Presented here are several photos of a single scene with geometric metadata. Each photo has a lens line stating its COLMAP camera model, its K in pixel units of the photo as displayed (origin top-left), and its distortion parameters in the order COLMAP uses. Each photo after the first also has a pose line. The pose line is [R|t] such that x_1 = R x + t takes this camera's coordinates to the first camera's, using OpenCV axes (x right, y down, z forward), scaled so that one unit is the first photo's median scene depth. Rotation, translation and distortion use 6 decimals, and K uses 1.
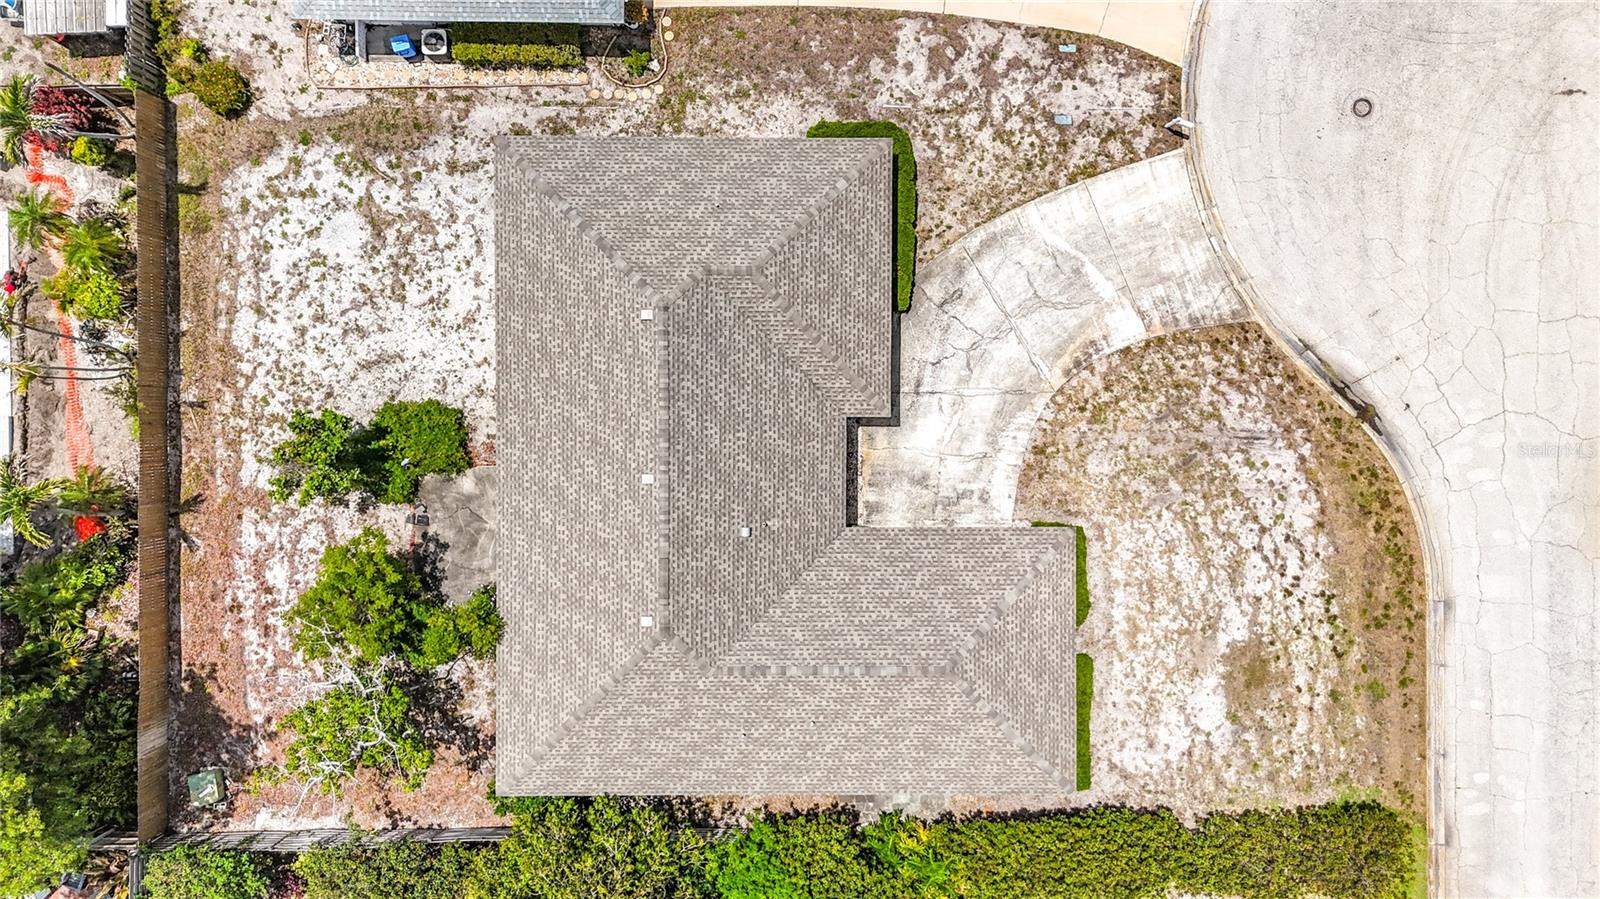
lens RADIAL K [[1441.2, 0, 777.7], [0, 1441.2, 475.0], [0, 0, 1]] dist [0.043843, -0.041469]
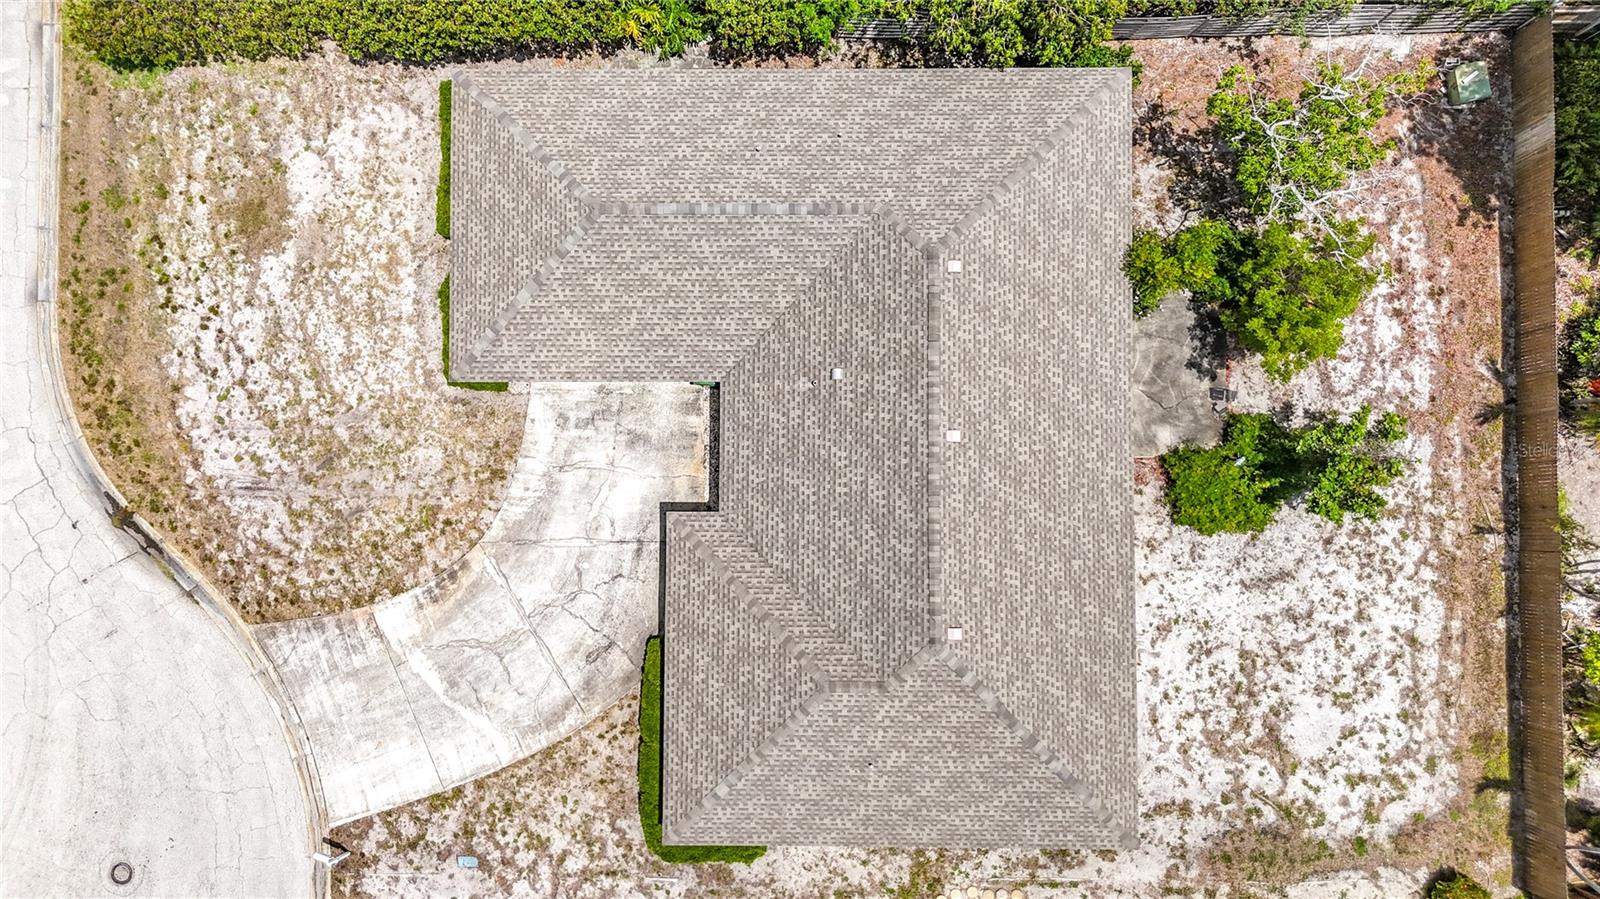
lens RADIAL K [[1441.2, 0, 802.6], [0, 1441.2, 435.7], [0, 0, 1]] dist [0.043843, -0.041469]
pose [[-0.999884, -0.001084, 0.015208, -0.013067], [0.001493, -0.999637, 0.026912, -0.016496], [0.015174, 0.026931, 0.999522, 0.140542]]
